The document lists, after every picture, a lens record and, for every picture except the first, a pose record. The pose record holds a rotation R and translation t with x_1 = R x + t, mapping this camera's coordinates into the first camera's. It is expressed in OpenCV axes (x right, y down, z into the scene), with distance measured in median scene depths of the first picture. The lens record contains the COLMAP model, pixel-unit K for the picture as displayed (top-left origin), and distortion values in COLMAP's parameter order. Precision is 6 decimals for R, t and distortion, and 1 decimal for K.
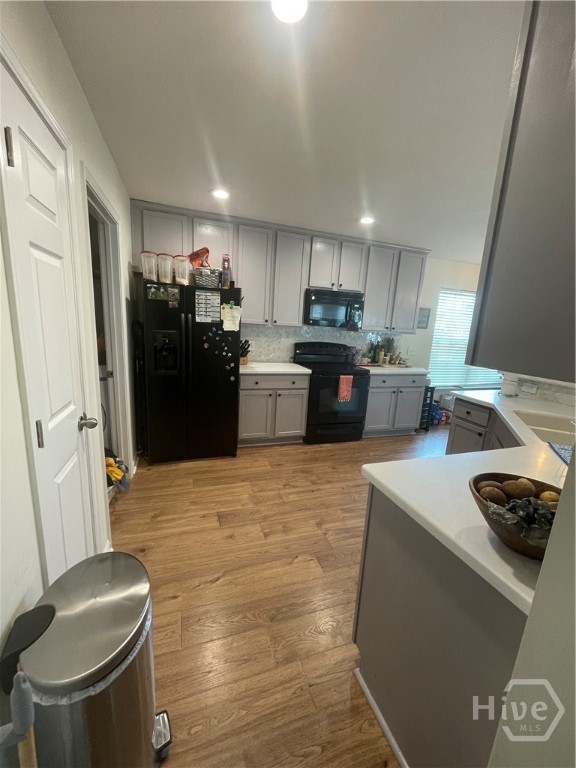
lens RADIAL K [[310.5, 0, 289.6], [0, 310.5, 382.4], [0, 0, 1]] dist [-0.002019, -0.000683]
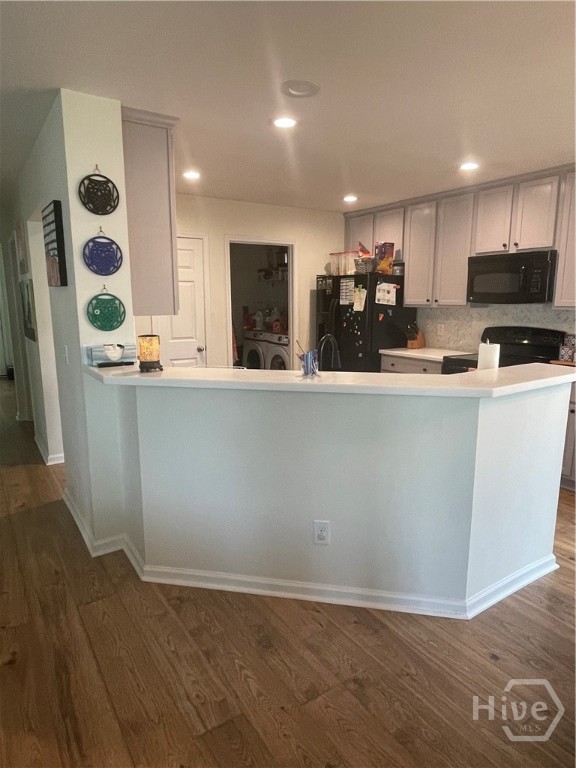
lens RADIAL K [[476.5, 0, 289.3], [0, 476.5, 385.2], [0, 0, 1]] dist [-0.000868, -0.000013]
pose [[0.252530, 0.111272, -0.961170, 1.416127], [-0.172531, 0.982625, 0.068426, 0.020251], [0.952083, 0.148551, 0.267340, 0.345244]]
